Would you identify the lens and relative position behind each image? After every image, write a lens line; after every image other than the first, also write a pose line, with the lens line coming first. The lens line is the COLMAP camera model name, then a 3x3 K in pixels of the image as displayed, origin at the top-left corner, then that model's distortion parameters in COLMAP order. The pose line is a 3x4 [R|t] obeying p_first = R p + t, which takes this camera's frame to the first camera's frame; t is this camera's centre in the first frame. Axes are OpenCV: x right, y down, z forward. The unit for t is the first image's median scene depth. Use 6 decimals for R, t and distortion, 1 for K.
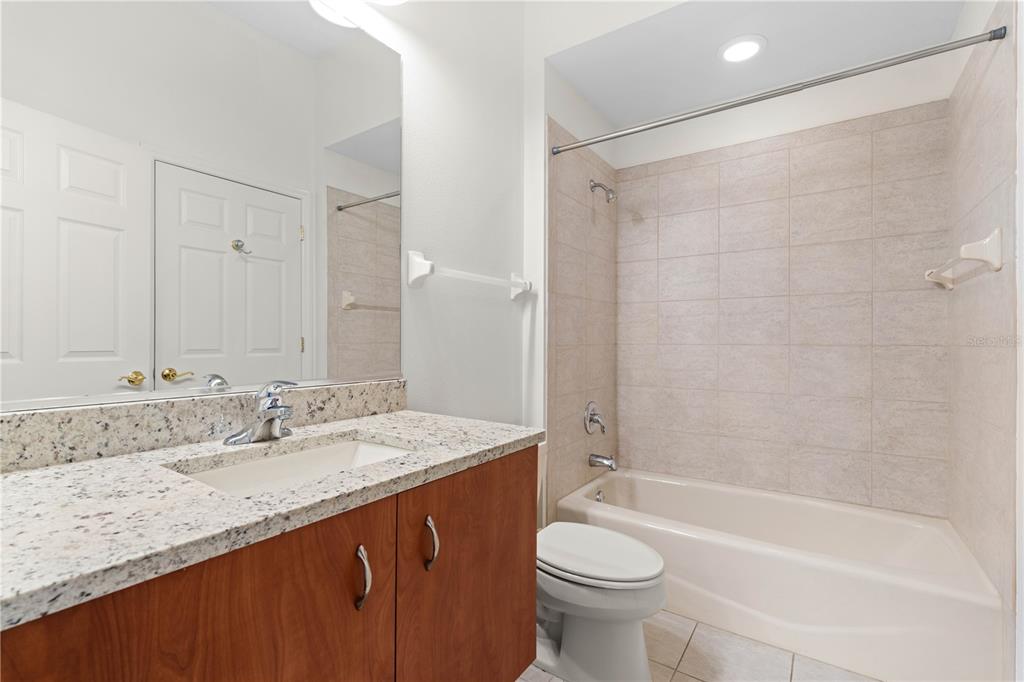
lens RADIAL K [[460.6, 0, 512.6], [0, 460.6, 343.5], [0, 0, 1]] dist [-0.006222, 0.001235]
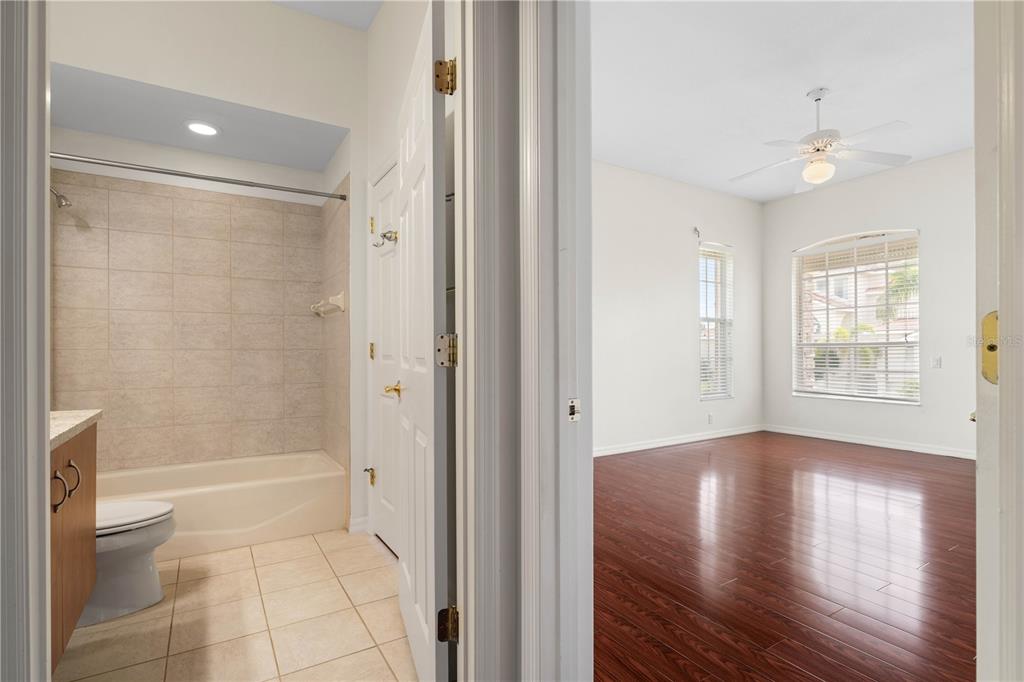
lens RADIAL K [[491.3, 0, 509.9], [0, 491.3, 349.0], [0, 0, 1]] dist [-0.003120, 0.000340]
pose [[0.408001, -0.002771, 0.912977, -0.384369], [0.005255, 0.999986, 0.000687, 0.005088], [-0.912967, 0.004517, 0.408009, -0.344445]]
